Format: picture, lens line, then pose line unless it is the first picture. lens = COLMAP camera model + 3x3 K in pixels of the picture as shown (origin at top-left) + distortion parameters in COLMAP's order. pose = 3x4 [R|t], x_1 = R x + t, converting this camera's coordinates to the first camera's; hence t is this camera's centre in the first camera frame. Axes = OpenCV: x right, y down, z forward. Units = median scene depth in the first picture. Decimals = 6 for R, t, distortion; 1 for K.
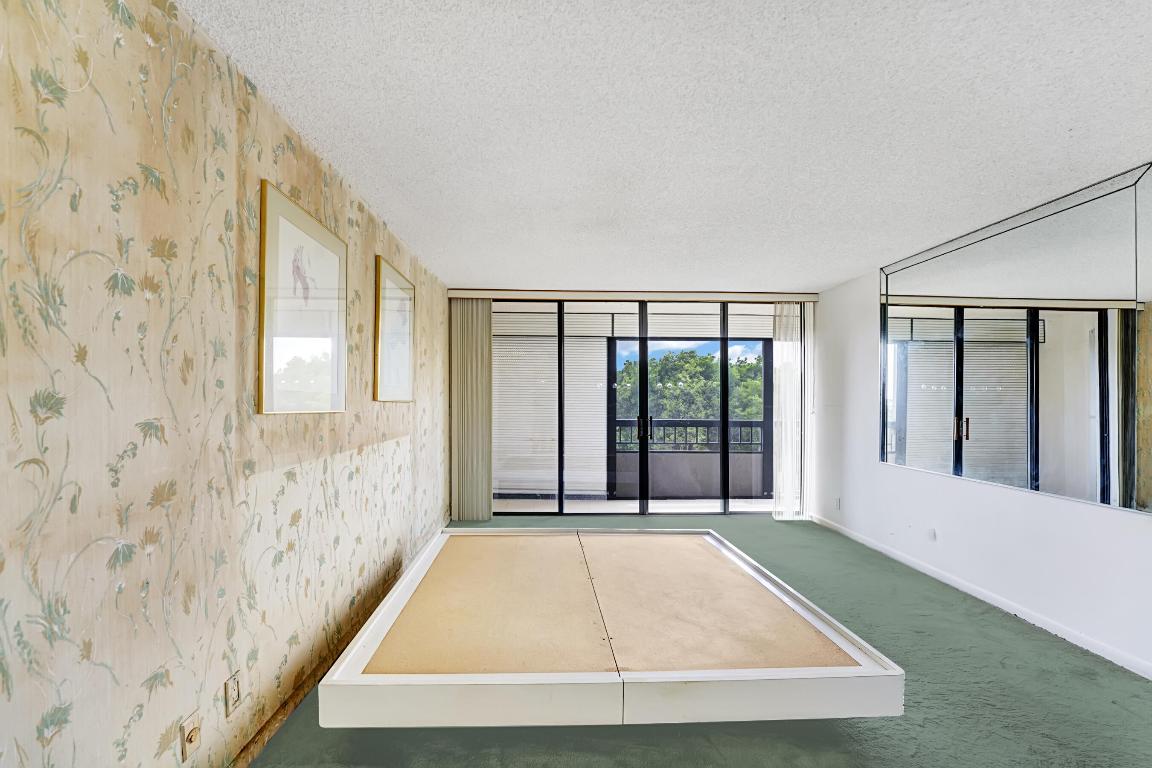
lens RADIAL K [[481.8, 0, 543.1], [0, 481.8, 399.6], [0, 0, 1]] dist [-0.022679, 0.001435]
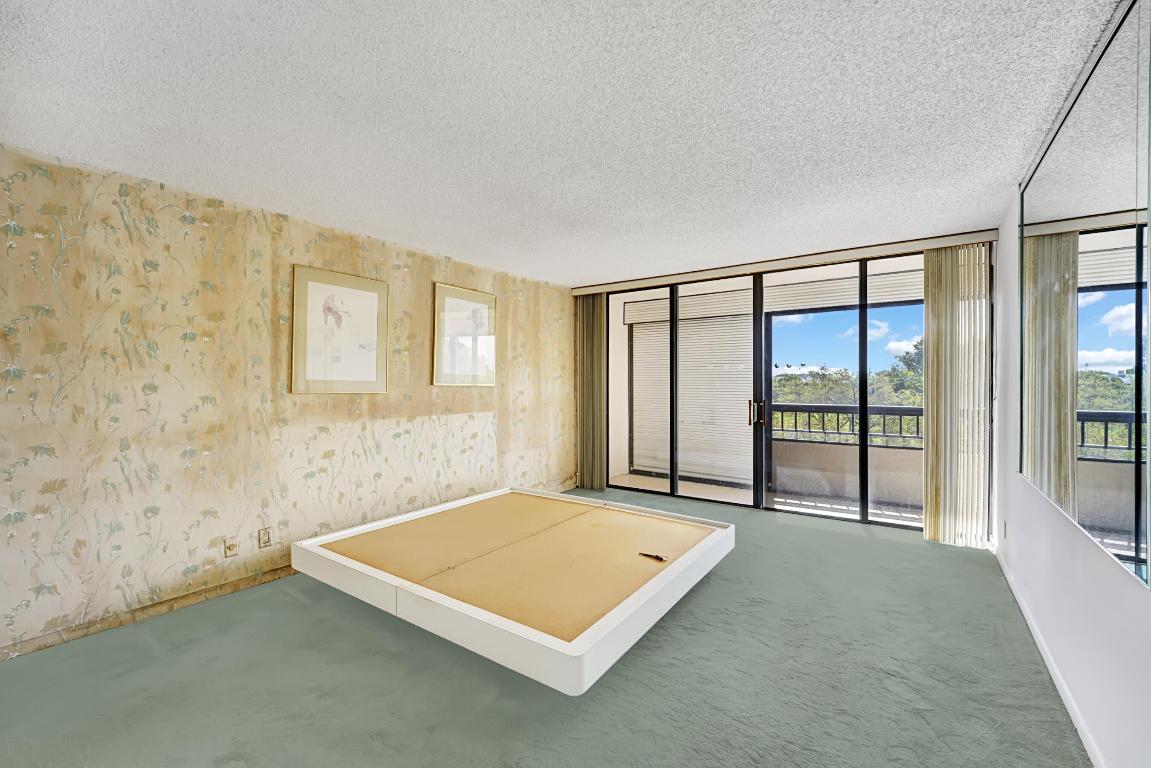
lens RADIAL K [[481.4, 0, 567.9], [0, 481.4, 377.5], [0, 0, 1]] dist [-0.022679, 0.001435]
pose [[0.808278, -0.009914, -0.588717, 1.455872], [0.006310, 0.999947, -0.008176, -0.008611], [0.588767, 0.002894, 0.808298, 0.152690]]
